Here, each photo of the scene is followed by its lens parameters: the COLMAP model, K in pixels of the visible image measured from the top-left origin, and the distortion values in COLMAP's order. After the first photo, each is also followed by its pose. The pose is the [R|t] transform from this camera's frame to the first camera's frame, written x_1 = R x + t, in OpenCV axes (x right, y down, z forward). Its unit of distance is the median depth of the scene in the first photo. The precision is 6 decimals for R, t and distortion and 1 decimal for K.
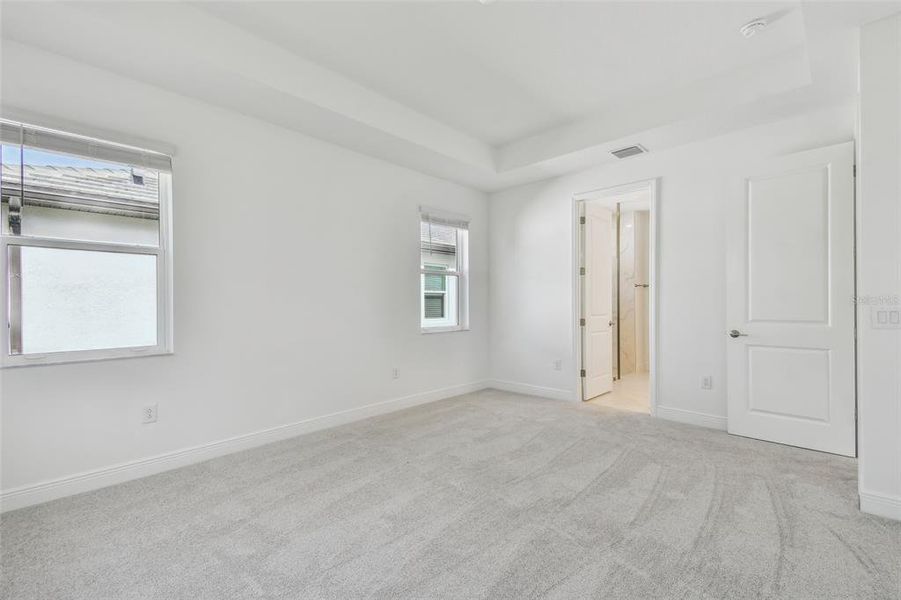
lens RADIAL K [[399.6, 0, 451.2], [0, 399.6, 308.9], [0, 0, 1]] dist [0.034888, -0.013156]
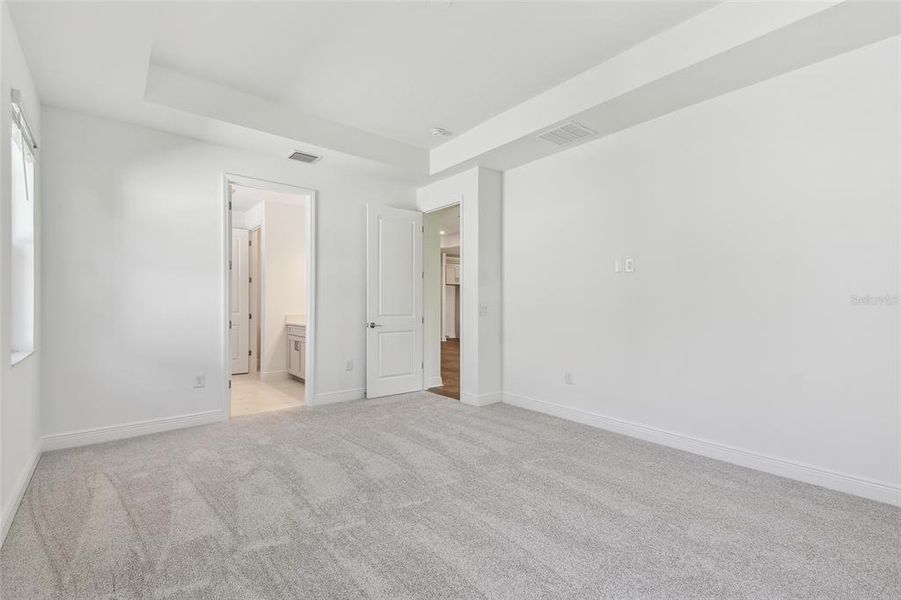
lens RADIAL K [[416.4, 0, 447.8], [0, 416.4, 297.8], [0, 0, 1]] dist [0.047939, -0.015880]
pose [[0.098520, 0.007910, 0.995104, -0.701051], [-0.004816, 0.999960, -0.007472, -0.022966], [-0.995123, -0.004057, 0.098554, 0.600466]]
